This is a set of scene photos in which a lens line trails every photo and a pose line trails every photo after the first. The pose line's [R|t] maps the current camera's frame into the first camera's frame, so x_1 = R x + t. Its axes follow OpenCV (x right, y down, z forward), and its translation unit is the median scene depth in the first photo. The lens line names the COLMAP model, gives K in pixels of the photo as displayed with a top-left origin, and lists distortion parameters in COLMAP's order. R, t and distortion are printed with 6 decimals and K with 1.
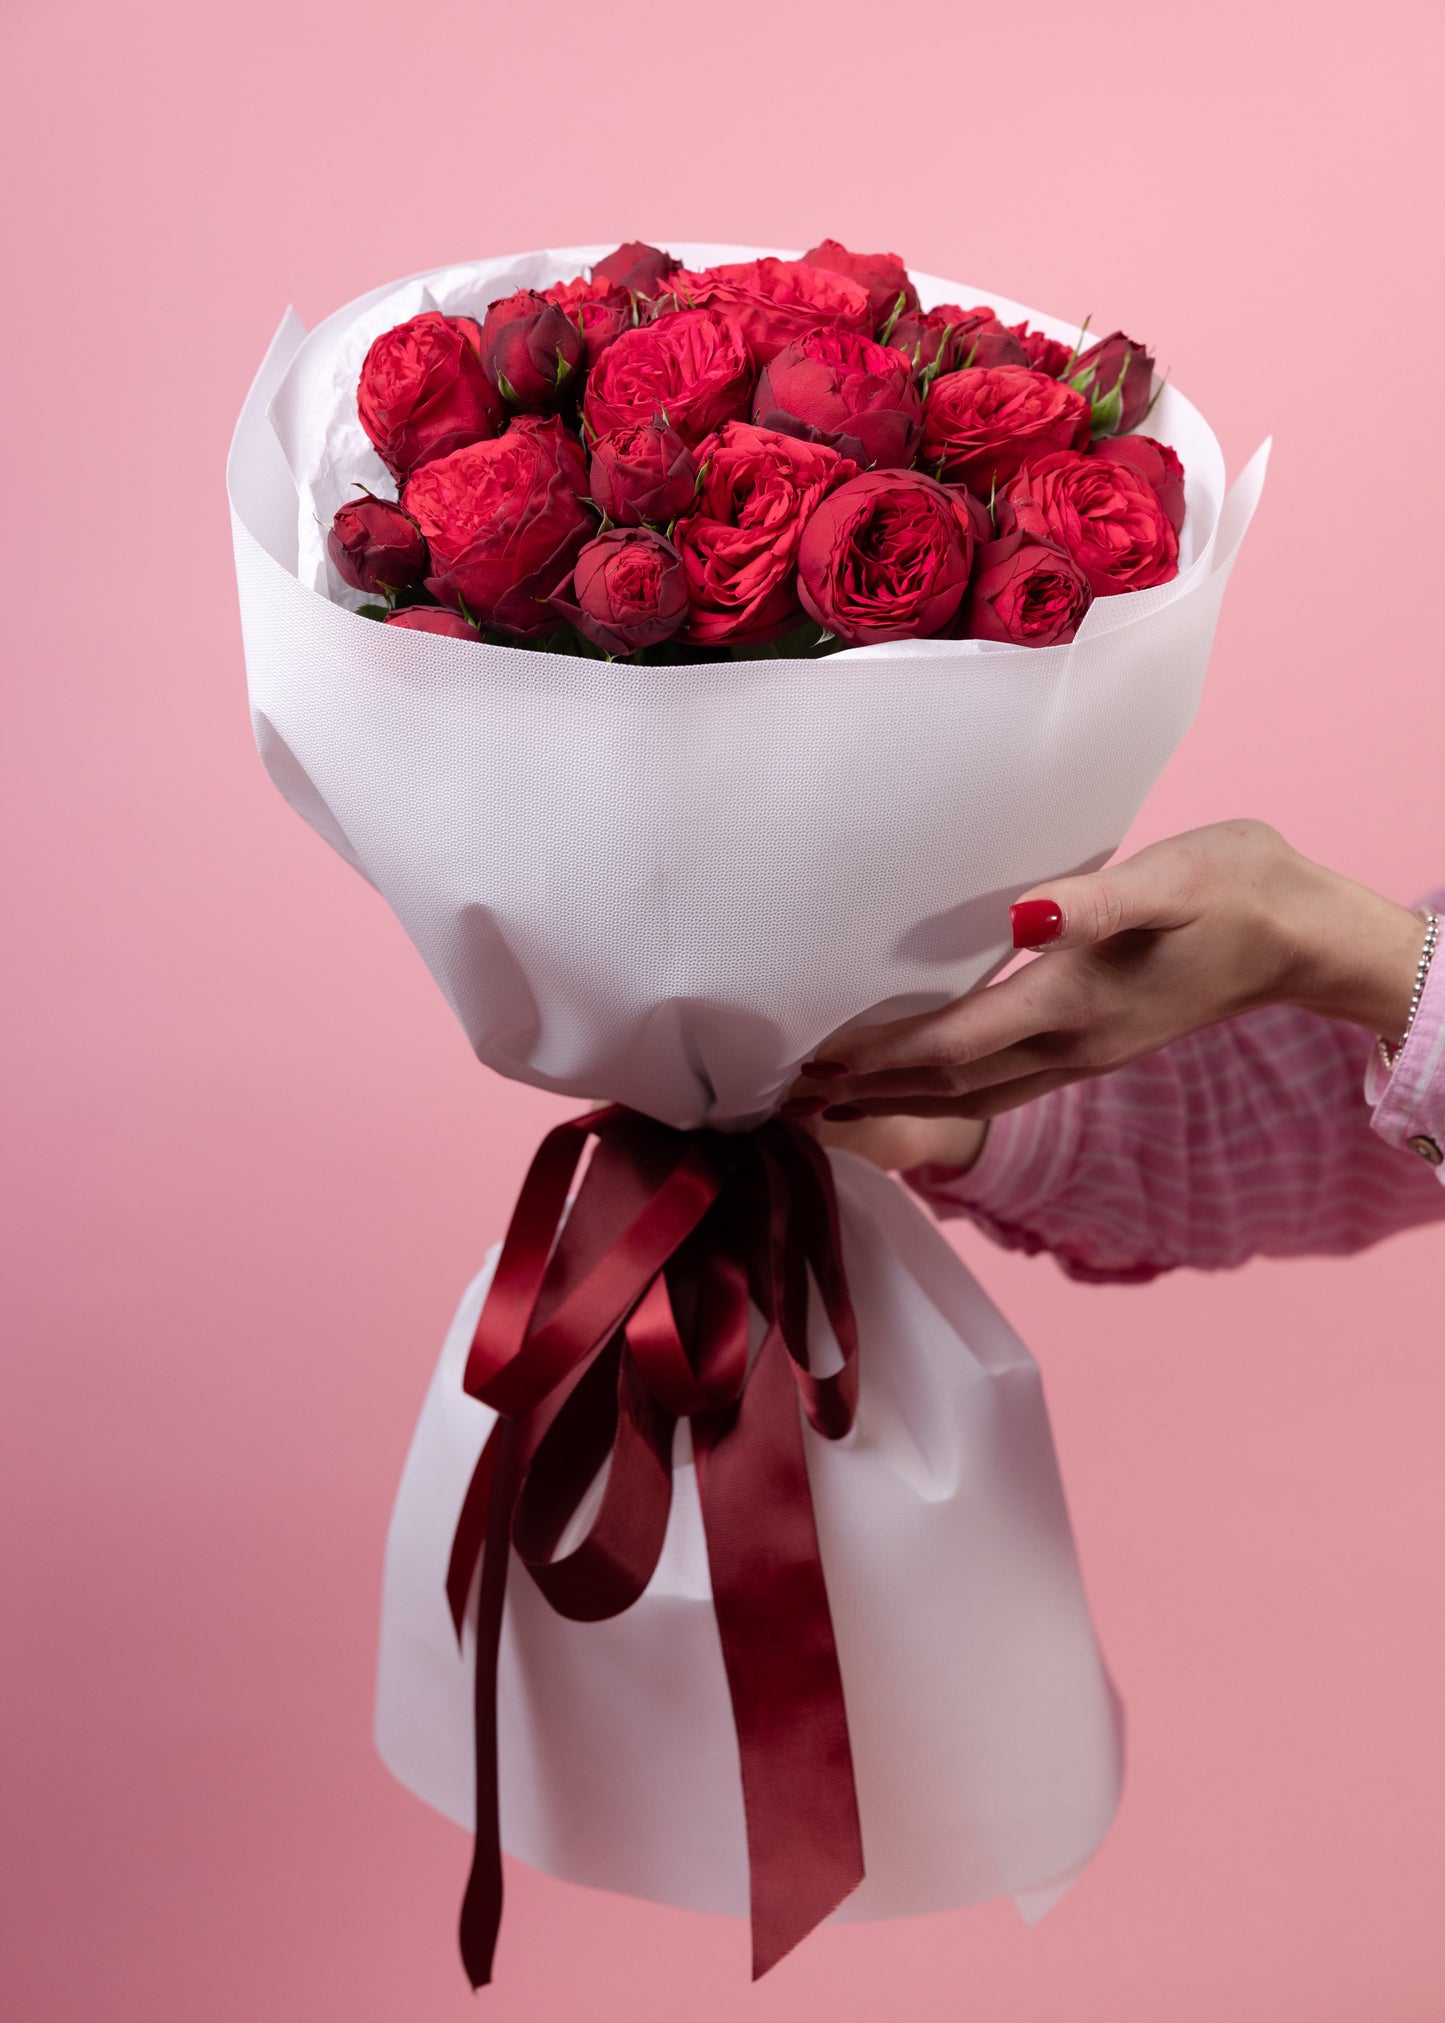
lens RADIAL K [[3596.9, 0, 722.5], [0, 3596.9, 1011.5], [0, 0, 1]] dist [0.005108, -0.037477]
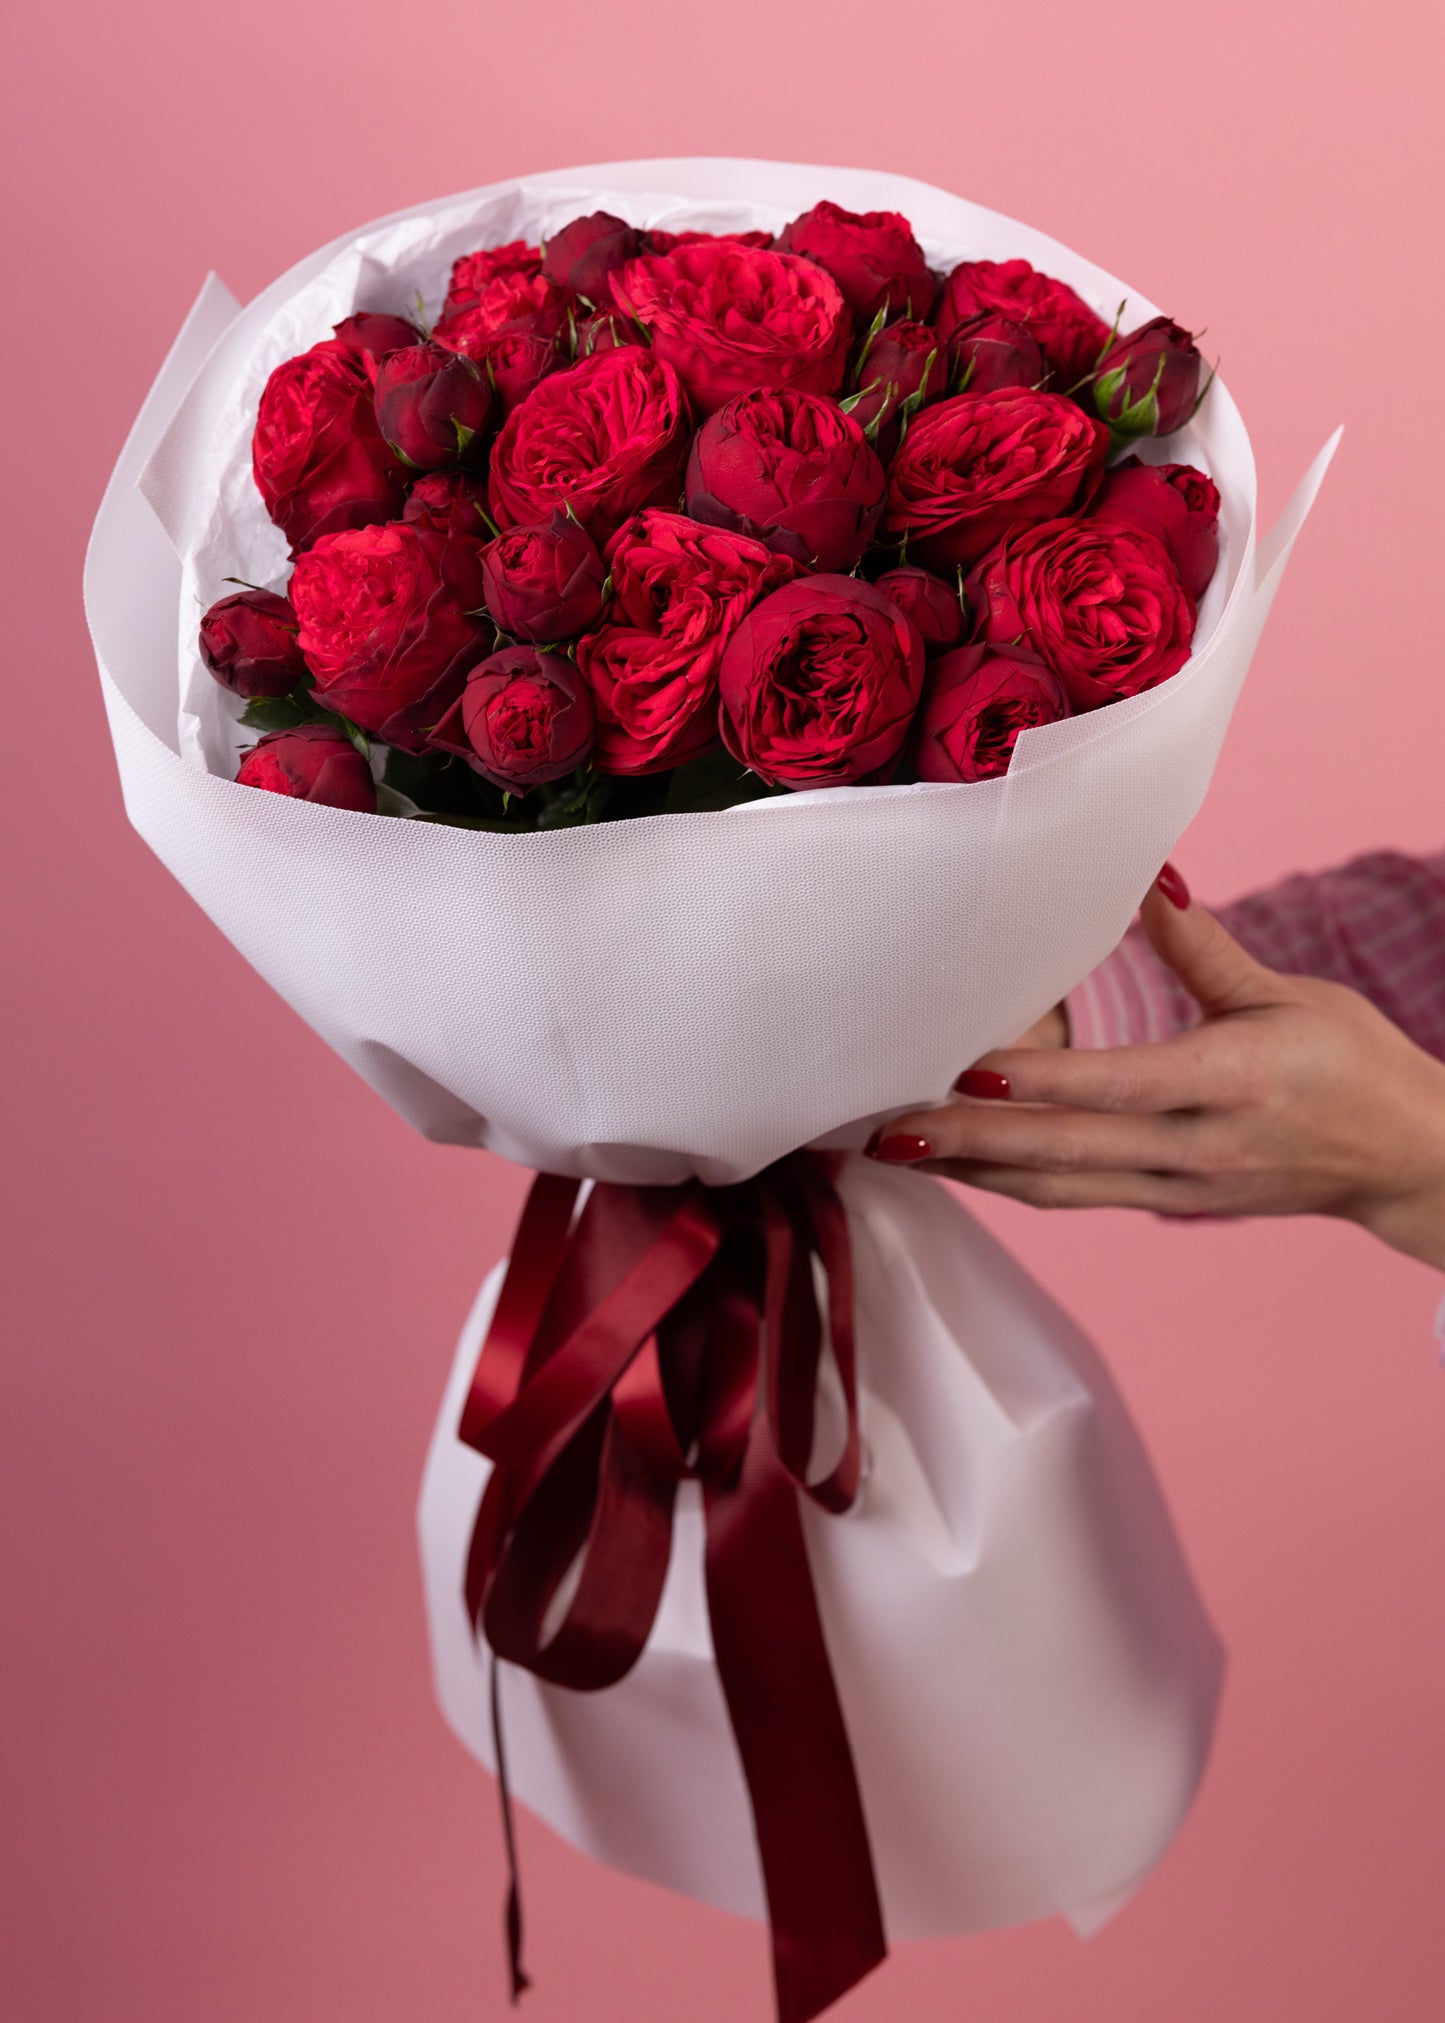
lens RADIAL K [[3596.9, 0, 722.5], [0, 3596.9, 1011.5], [0, 0, 1]] dist [0.005108, -0.037477]
pose [[0.989106, 0.025617, -0.144957, 0.146900], [0.006755, 0.975806, 0.218534, -0.233954], [0.147048, -0.217132, 0.965003, 0.146409]]
